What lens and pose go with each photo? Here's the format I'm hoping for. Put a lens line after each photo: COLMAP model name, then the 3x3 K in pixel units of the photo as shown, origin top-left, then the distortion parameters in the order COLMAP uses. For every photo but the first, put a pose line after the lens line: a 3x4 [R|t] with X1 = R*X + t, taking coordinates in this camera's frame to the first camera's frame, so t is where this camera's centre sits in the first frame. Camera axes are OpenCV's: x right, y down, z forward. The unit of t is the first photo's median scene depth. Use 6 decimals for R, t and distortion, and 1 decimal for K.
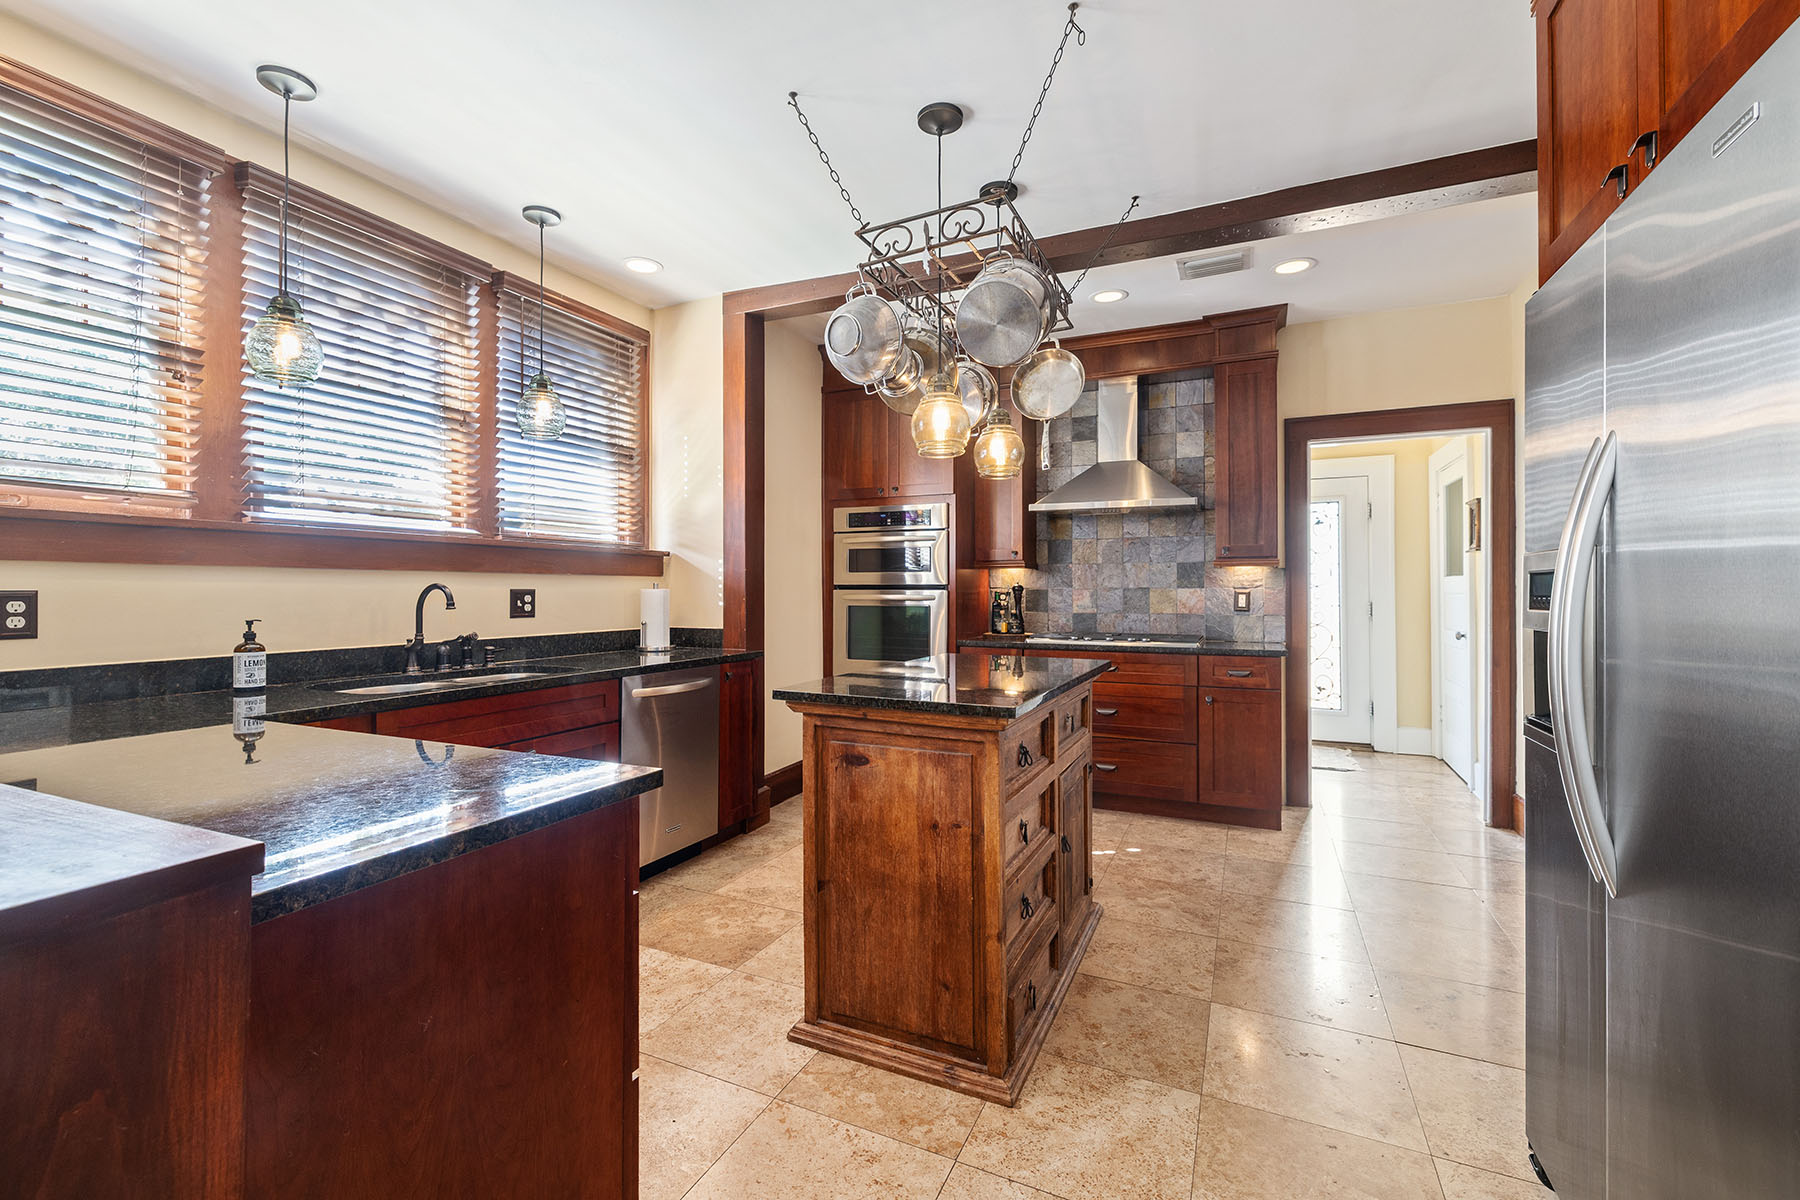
lens RADIAL K [[757.9, 0, 888.3], [0, 757.9, 588.3], [0, 0, 1]] dist [0.002728, -0.000651]
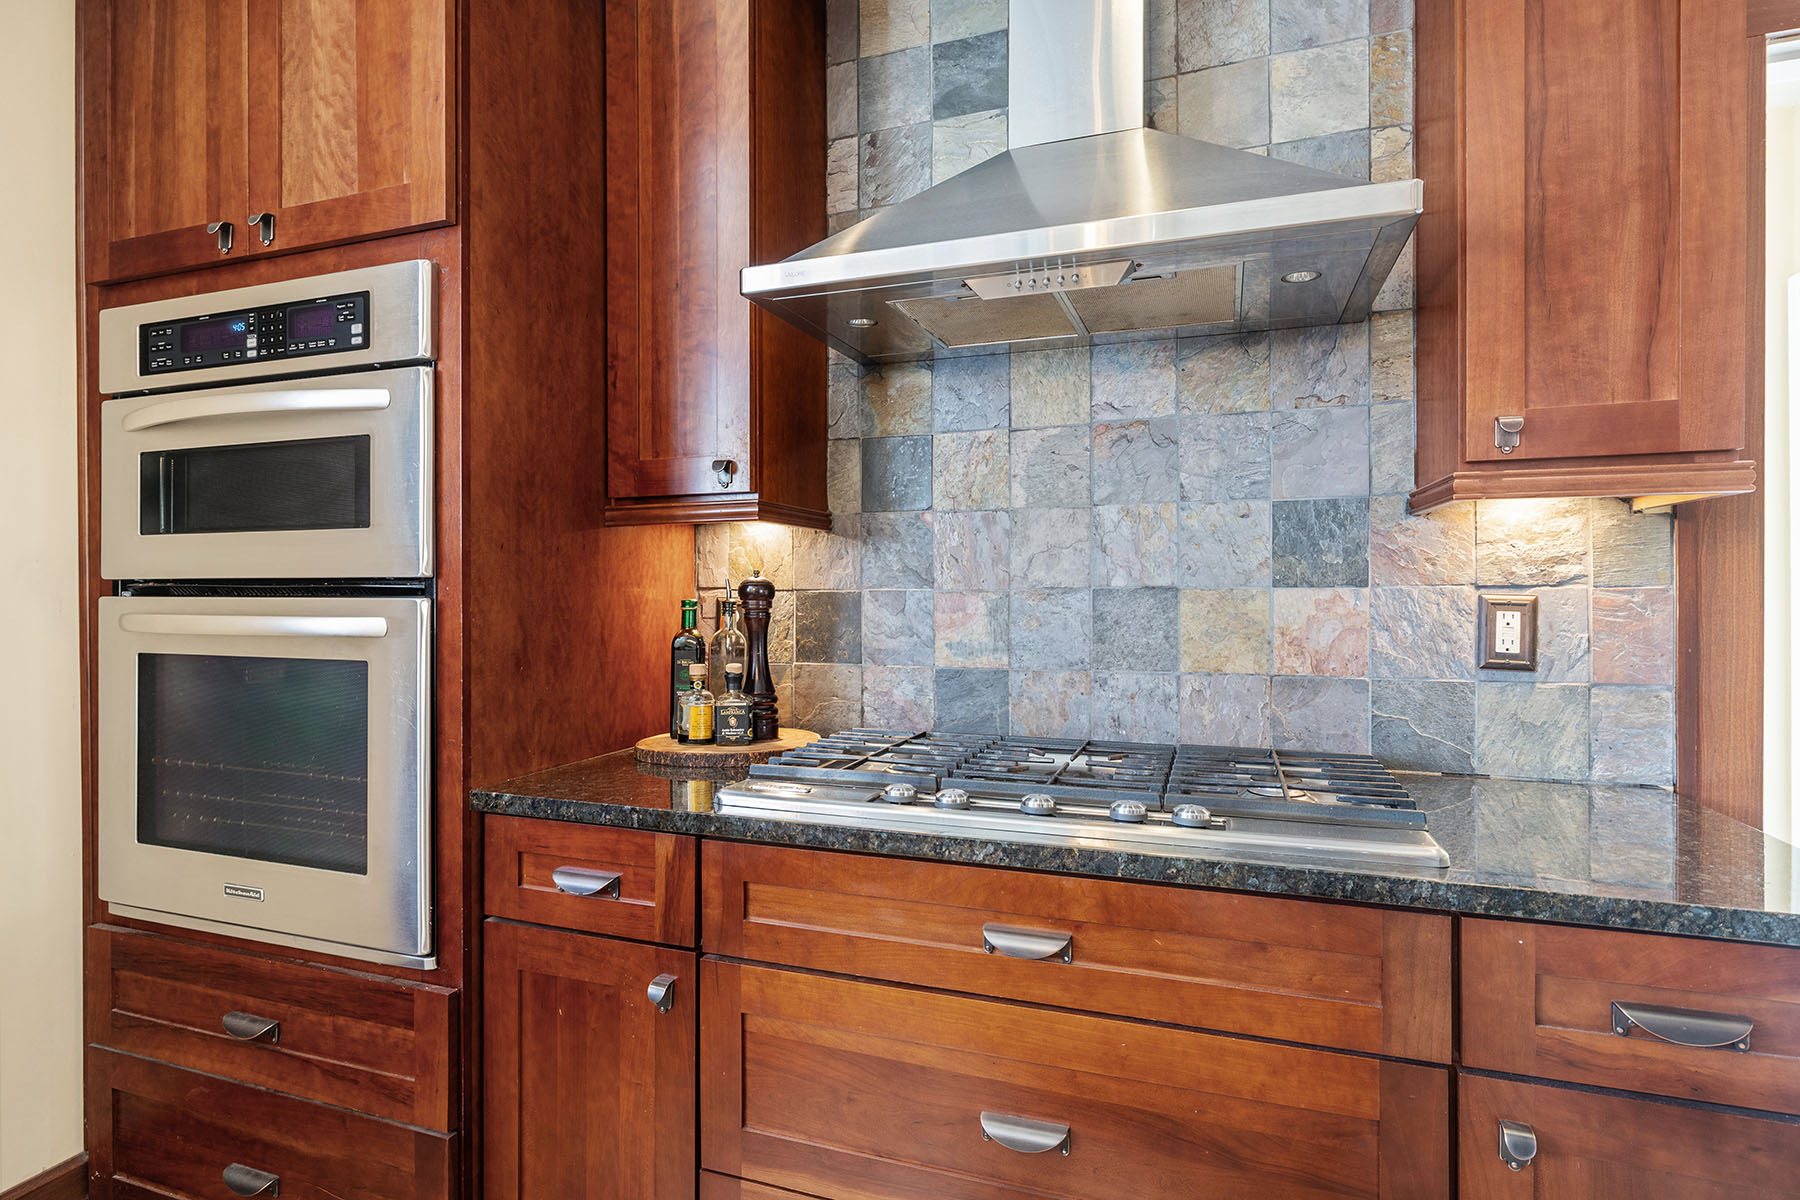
lens RADIAL K [[938.0, 0, 892.5], [0, 938.0, 594.3], [0, 0, 1]] dist [0.000736, 0.000501]
pose [[0.995482, -0.003703, 0.094880, 0.193388], [0.002853, 0.999955, 0.009092, -0.001308], [-0.094909, -0.008780, 0.995447, 0.630535]]
